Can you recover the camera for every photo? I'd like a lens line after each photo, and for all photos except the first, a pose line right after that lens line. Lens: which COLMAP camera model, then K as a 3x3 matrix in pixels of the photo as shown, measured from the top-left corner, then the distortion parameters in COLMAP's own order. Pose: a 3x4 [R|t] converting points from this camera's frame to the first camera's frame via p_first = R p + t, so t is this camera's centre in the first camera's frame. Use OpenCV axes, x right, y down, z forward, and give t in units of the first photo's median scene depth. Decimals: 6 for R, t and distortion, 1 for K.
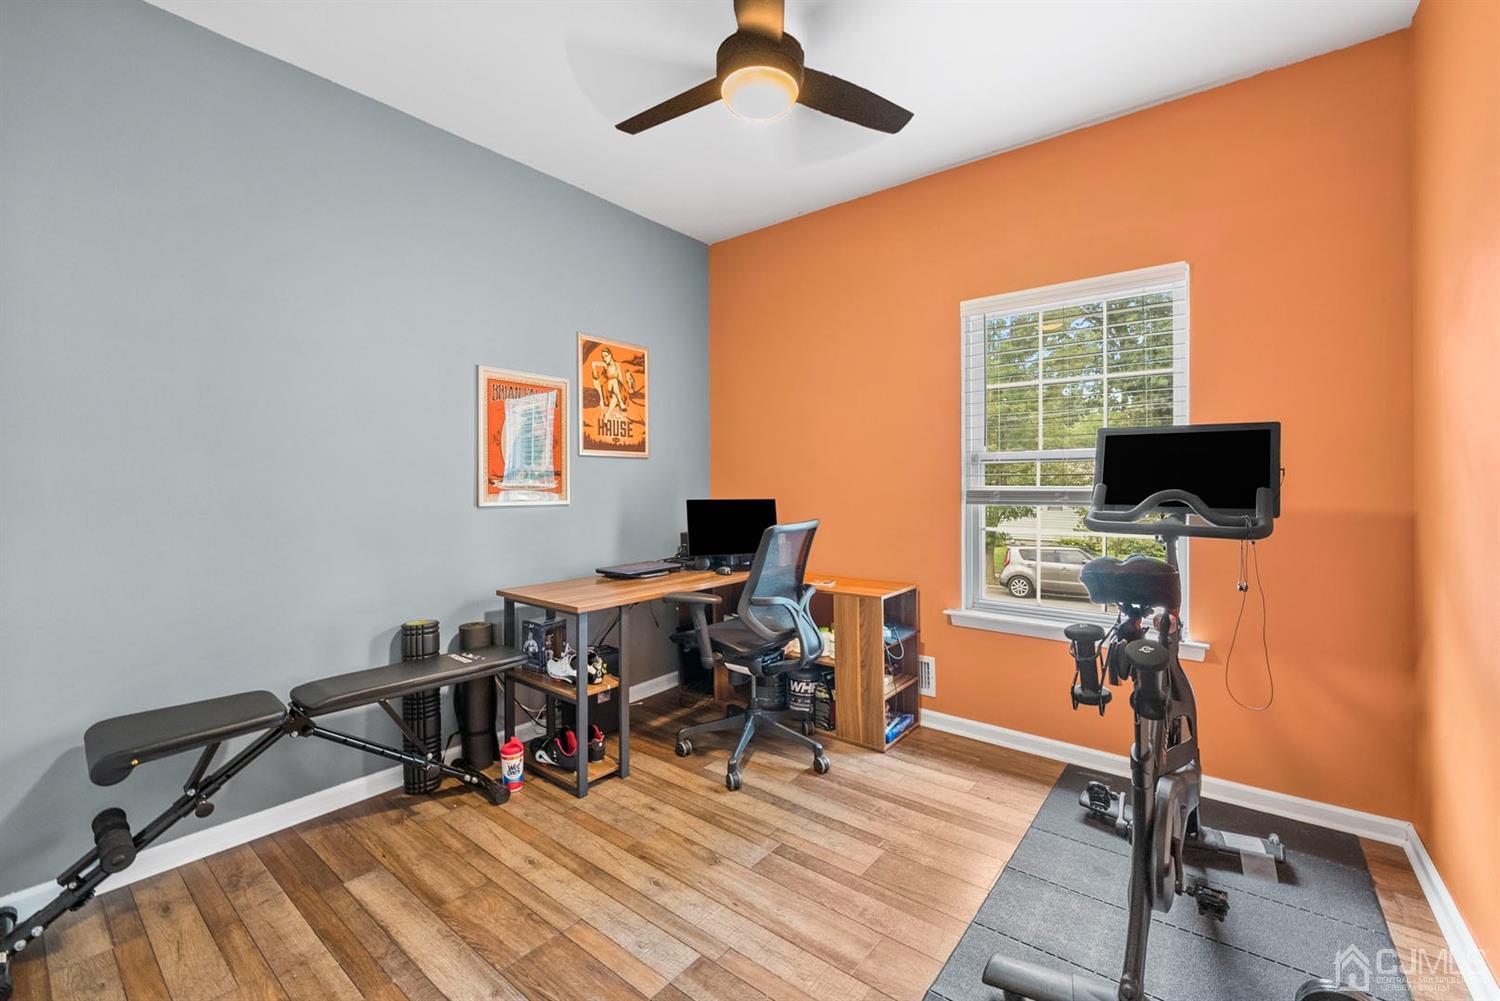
lens RADIAL K [[609.0, 0, 753.6], [0, 609.0, 509.3], [0, 0, 1]] dist [-0.000728, -0.010335]
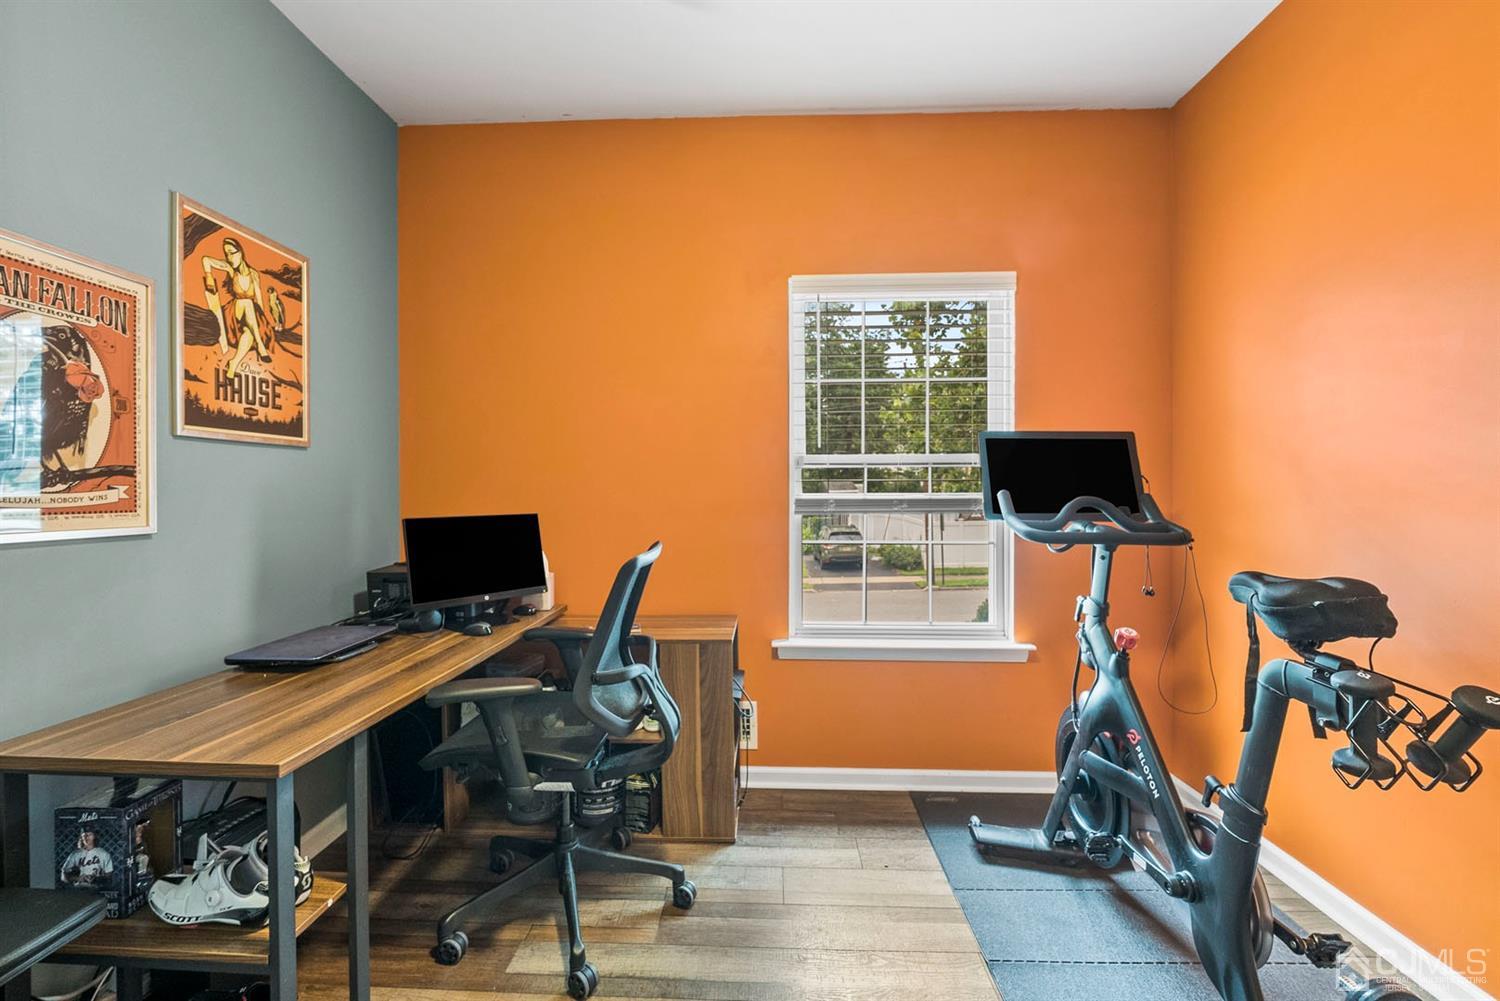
lens RADIAL K [[628.8, 0, 747.1], [0, 628.8, 505.5], [0, 0, 1]] dist [-0.009946, -0.000634]
pose [[0.813292, -0.015019, 0.581663, -0.204229], [0.026535, 0.999584, -0.011292, -0.012614], [-0.581251, 0.024618, 0.813352, 0.309678]]
